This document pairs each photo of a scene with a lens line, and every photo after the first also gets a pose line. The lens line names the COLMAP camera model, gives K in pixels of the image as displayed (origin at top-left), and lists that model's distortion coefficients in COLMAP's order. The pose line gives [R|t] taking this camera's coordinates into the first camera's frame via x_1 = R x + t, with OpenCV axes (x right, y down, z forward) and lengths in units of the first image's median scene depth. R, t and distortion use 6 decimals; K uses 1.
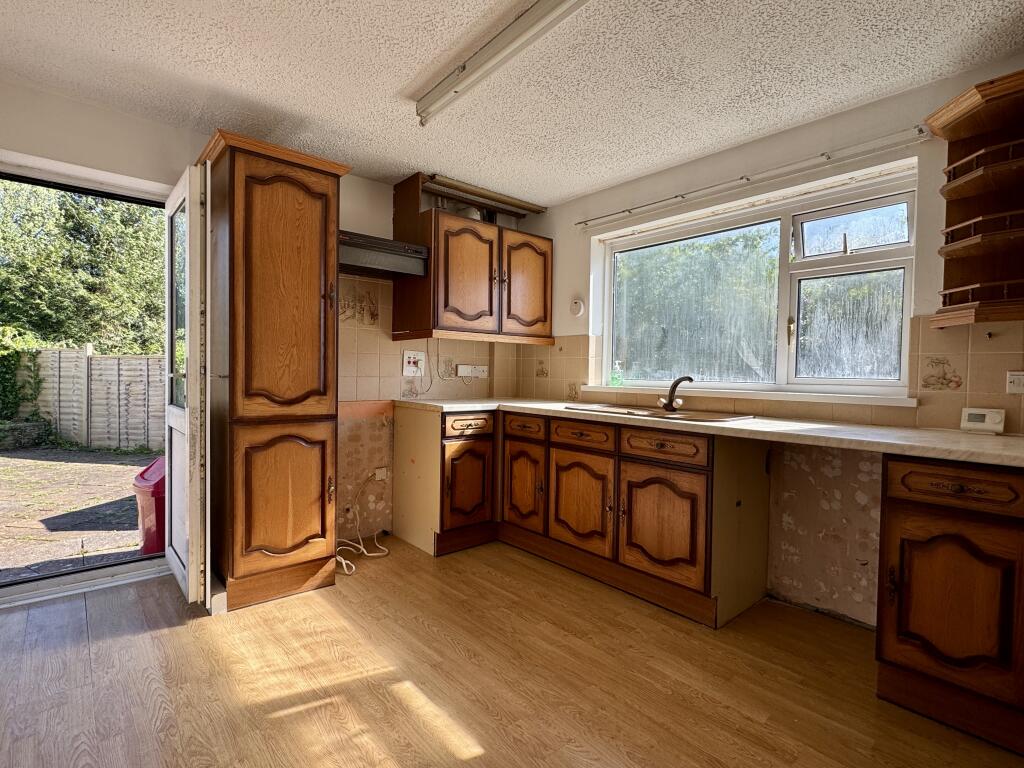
lens RADIAL K [[509.2, 0, 511.0], [0, 509.2, 384.0], [0, 0, 1]] dist [-0.002876, 0.000704]
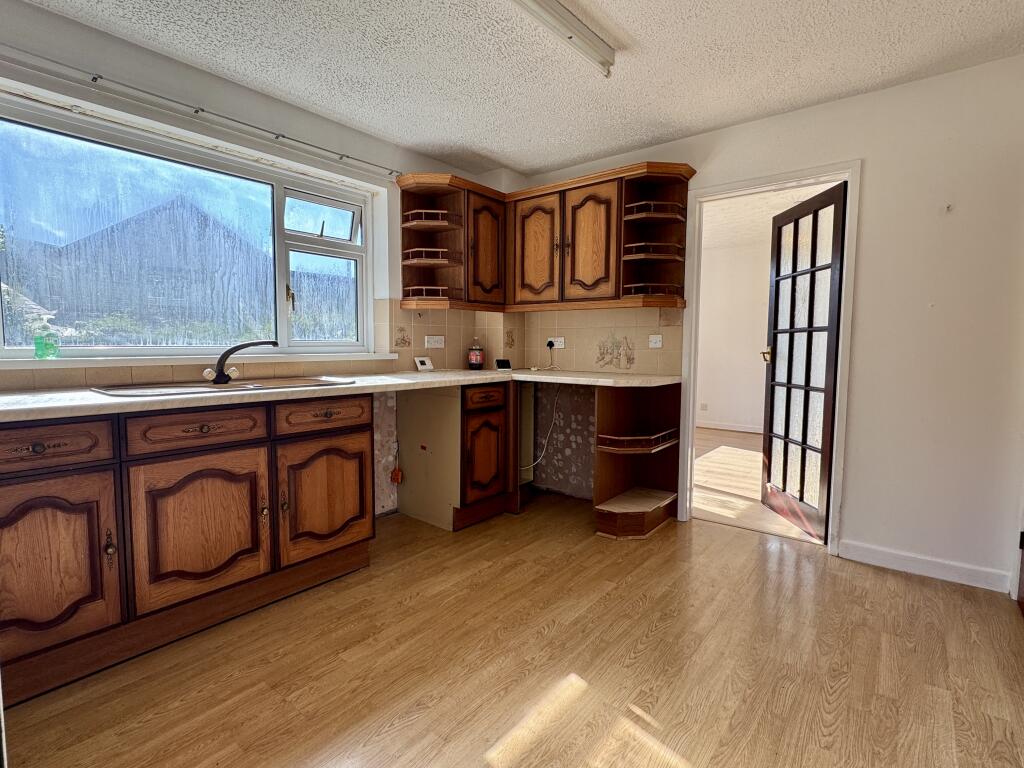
lens RADIAL K [[509.2, 0, 511.0], [0, 509.2, 384.0], [0, 0, 1]] dist [-0.002876, 0.000704]
pose [[-0.179848, -0.094928, 0.979103, -0.602378], [0.015775, 0.994927, 0.099360, -0.020815], [-0.983568, 0.033315, -0.177438, 0.732310]]
